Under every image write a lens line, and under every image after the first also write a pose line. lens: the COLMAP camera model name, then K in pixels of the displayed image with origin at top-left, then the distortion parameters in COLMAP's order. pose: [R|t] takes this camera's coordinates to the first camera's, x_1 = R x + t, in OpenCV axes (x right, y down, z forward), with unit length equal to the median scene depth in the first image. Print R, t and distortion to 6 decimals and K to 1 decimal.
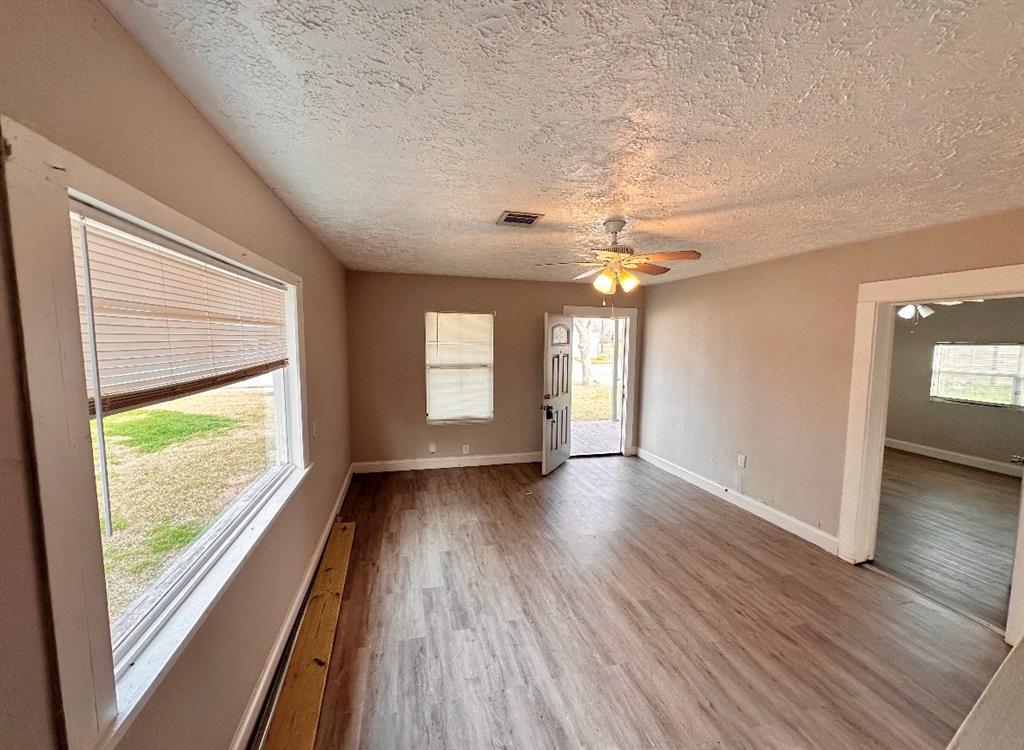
lens RADIAL K [[404.8, 0, 514.1], [0, 404.8, 375.7], [0, 0, 1]] dist [-0.001258, 0.001269]
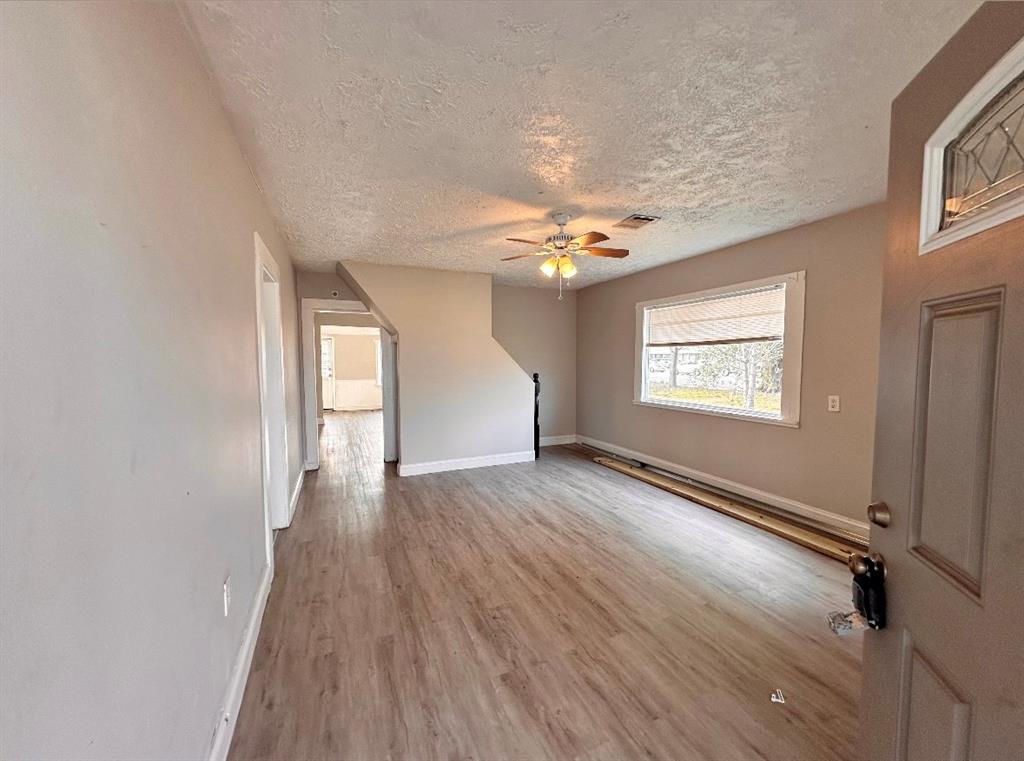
lens RADIAL K [[404.8, 0, 511.8], [0, 404.8, 380.1], [0, 0, 1]] dist [-0.001258, 0.001269]
pose [[-0.989566, 0.005525, -0.143972, 0.496545], [-0.016451, 0.988396, 0.151008, -0.074653], [0.143136, 0.151801, -0.977992, 1.944200]]
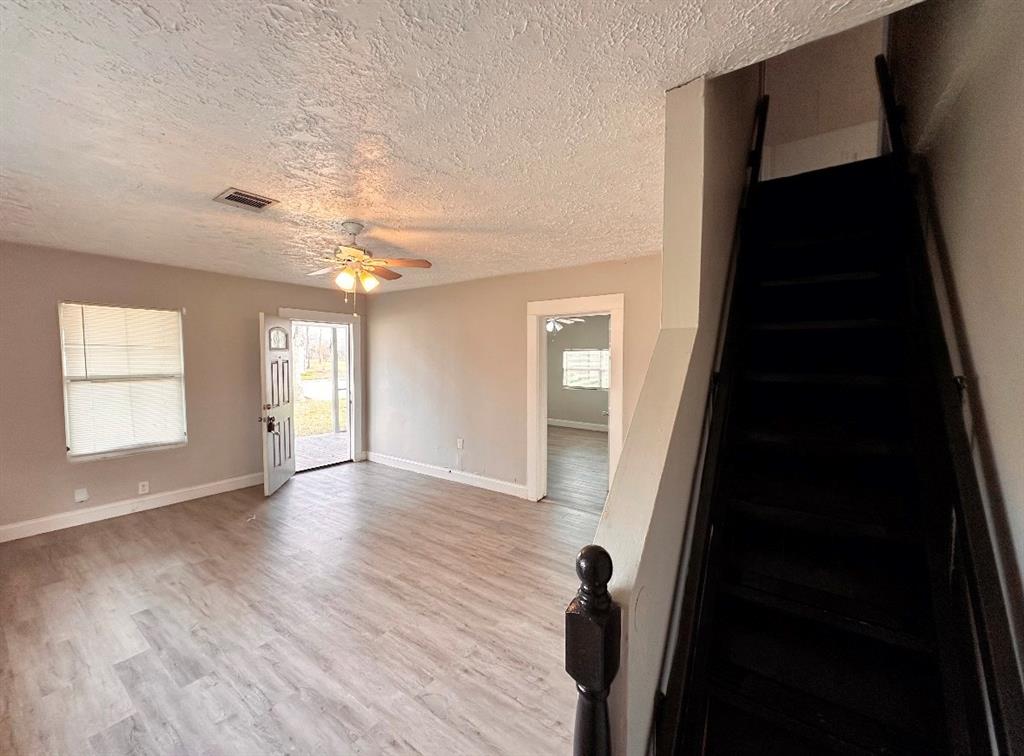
lens RADIAL K [[404.8, 0, 512.0], [0, 404.8, 377.8], [0, 0, 1]] dist [-0.001258, 0.001269]
pose [[0.774263, -0.042363, 0.631444, -0.099528], [0.062866, 0.997971, -0.010131, 0.050338], [-0.629734, 0.047540, 0.775355, -0.055623]]
